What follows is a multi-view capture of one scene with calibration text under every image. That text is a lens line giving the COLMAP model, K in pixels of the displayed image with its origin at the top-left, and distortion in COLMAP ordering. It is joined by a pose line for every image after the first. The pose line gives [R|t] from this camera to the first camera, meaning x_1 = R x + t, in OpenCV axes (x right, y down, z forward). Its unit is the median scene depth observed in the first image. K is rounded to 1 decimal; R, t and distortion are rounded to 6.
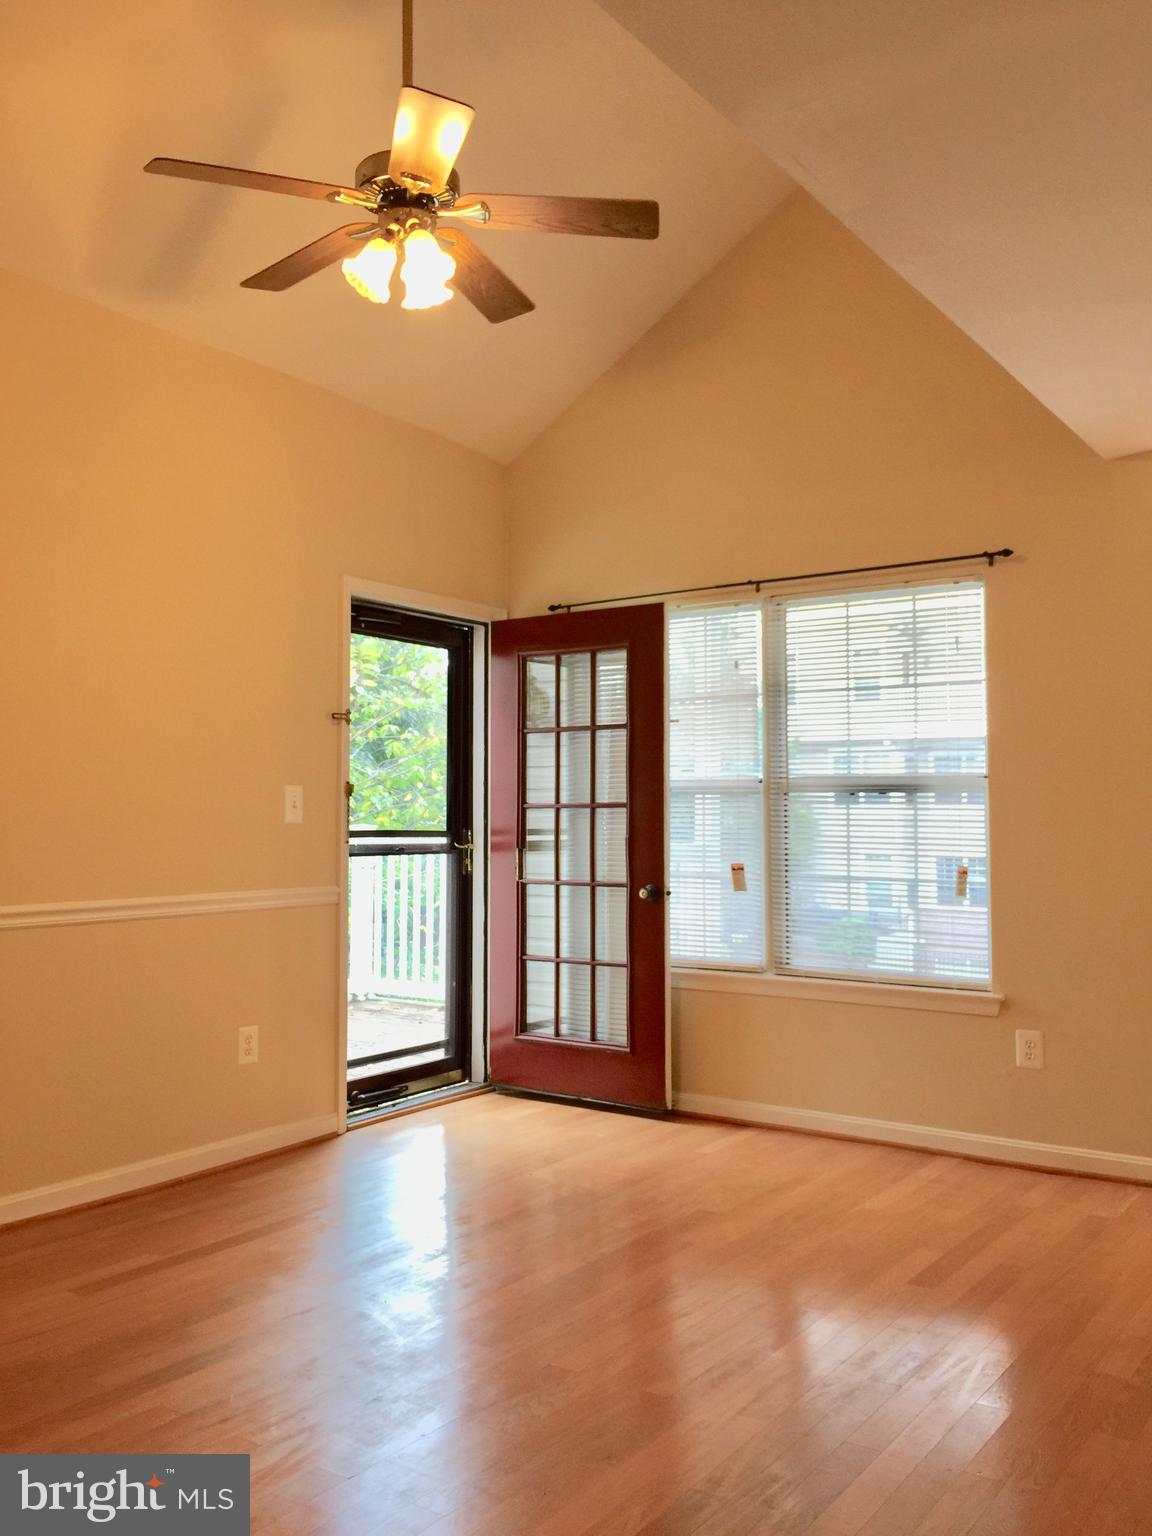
lens RADIAL K [[1318.2, 0, 576.0], [0, 1318.2, 768.0], [0, 0, 1]] dist [0.094361, -0.149030]
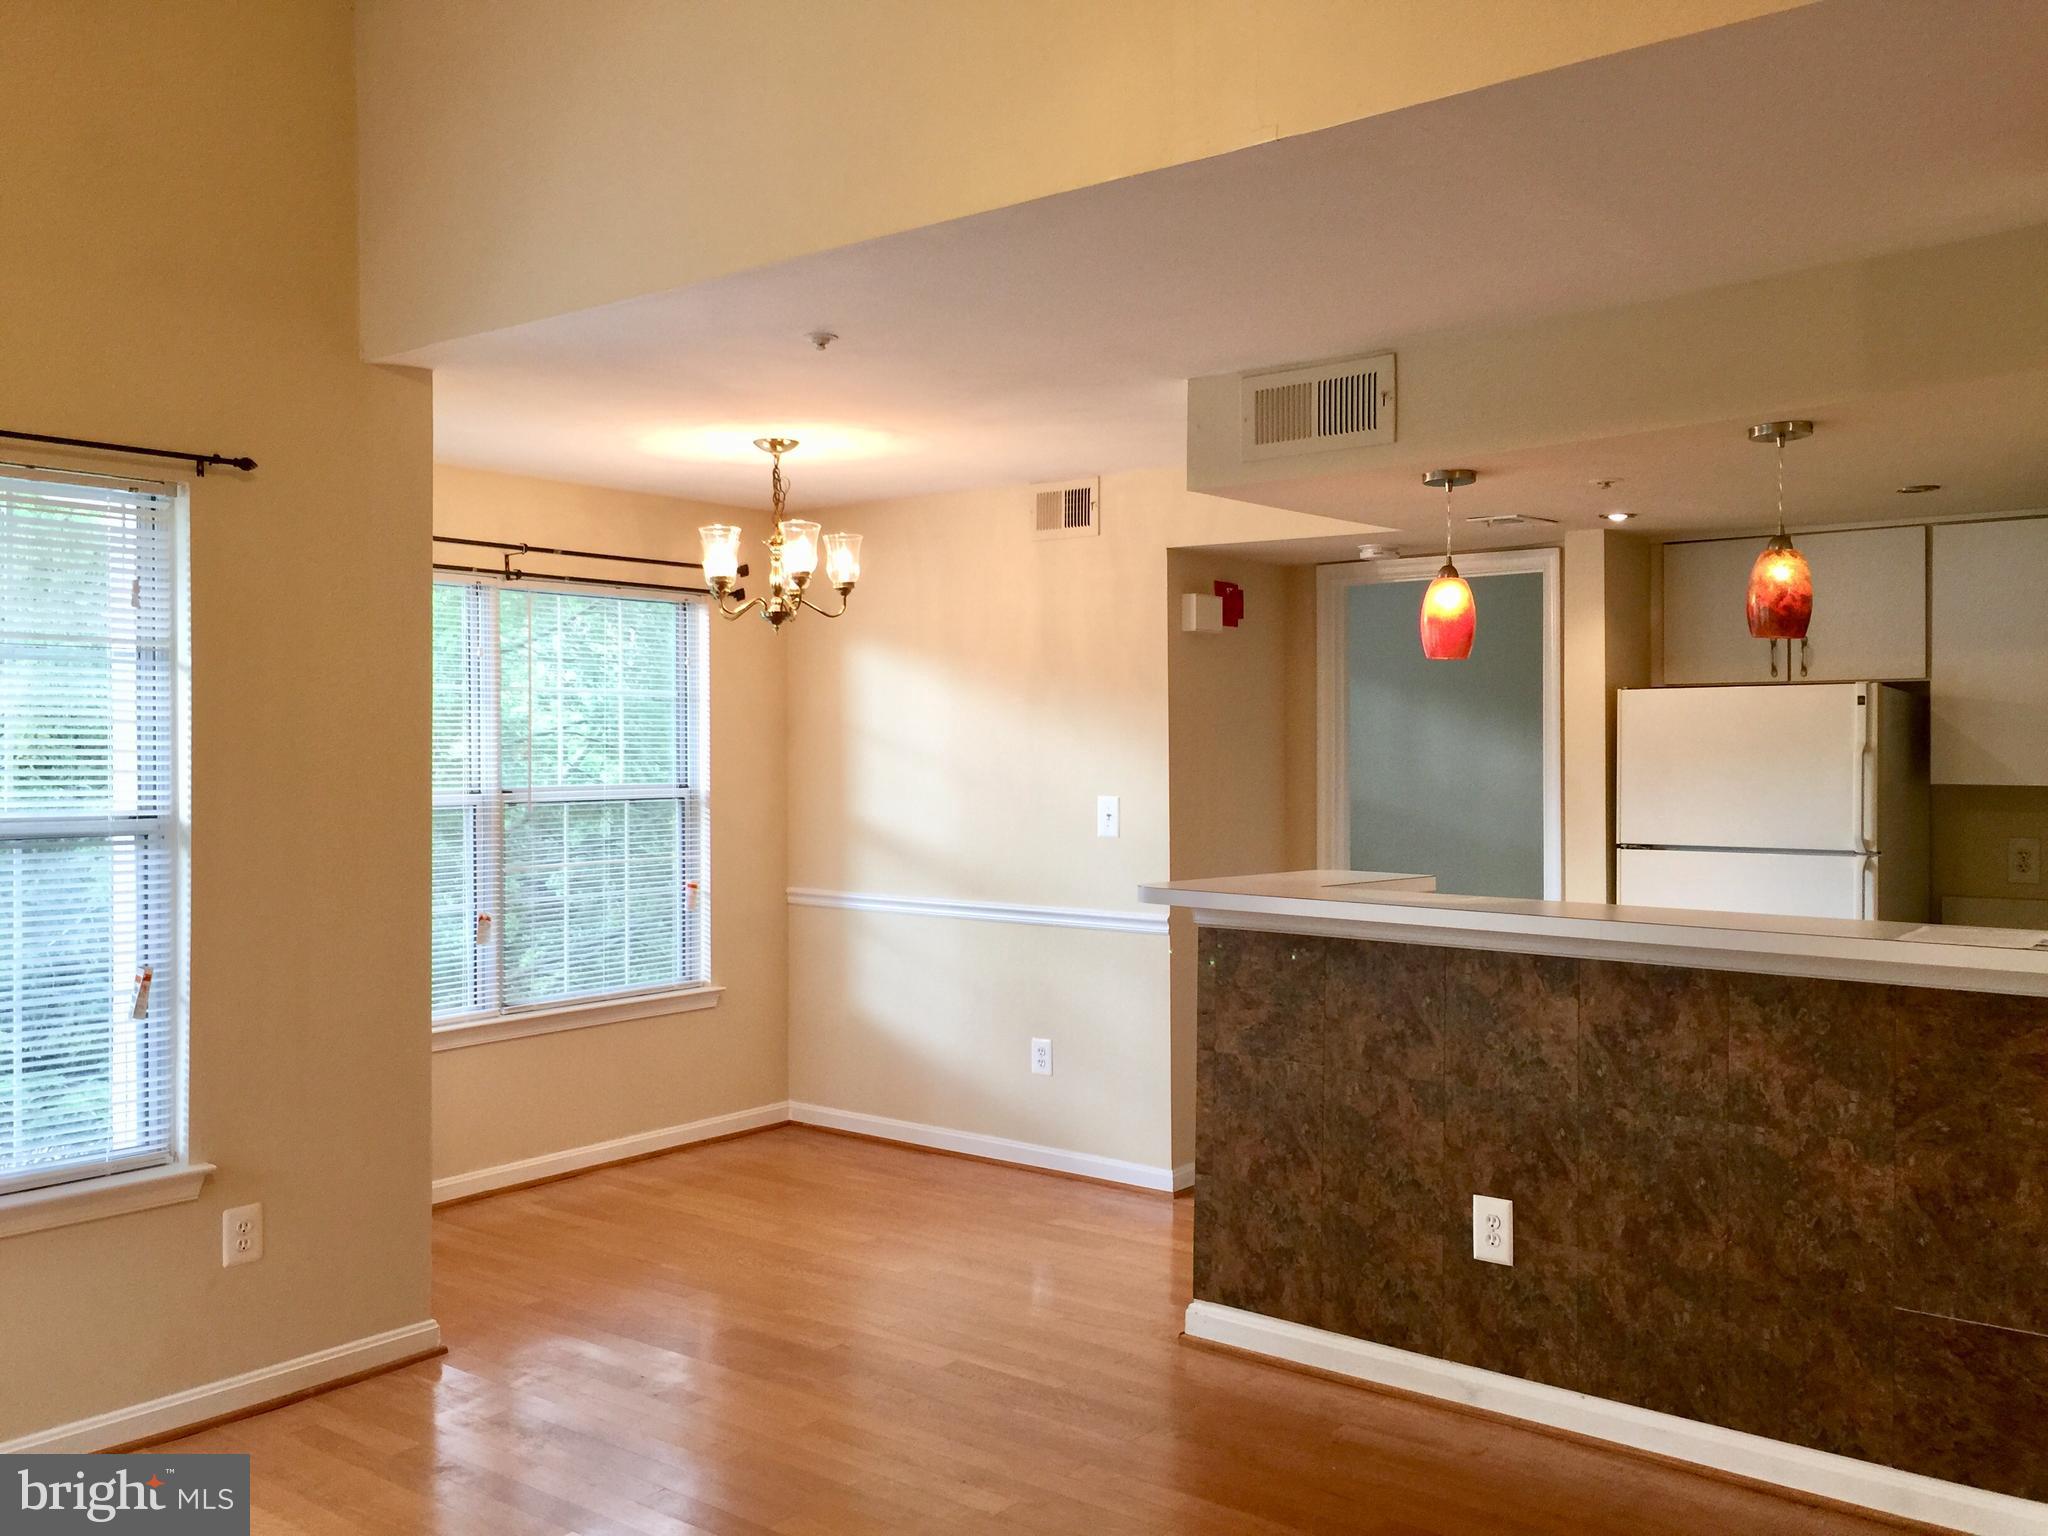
lens RADIAL K [[1757.5, 0, 1024.0], [0, 1757.5, 768.0], [0, 0, 1]] dist [0.094361, -0.149030]
pose [[0.061934, -0.006976, 0.998056, -0.500376], [-0.029104, 0.999538, 0.008792, -0.035152], [-0.997656, -0.029592, 0.061702, 0.571371]]
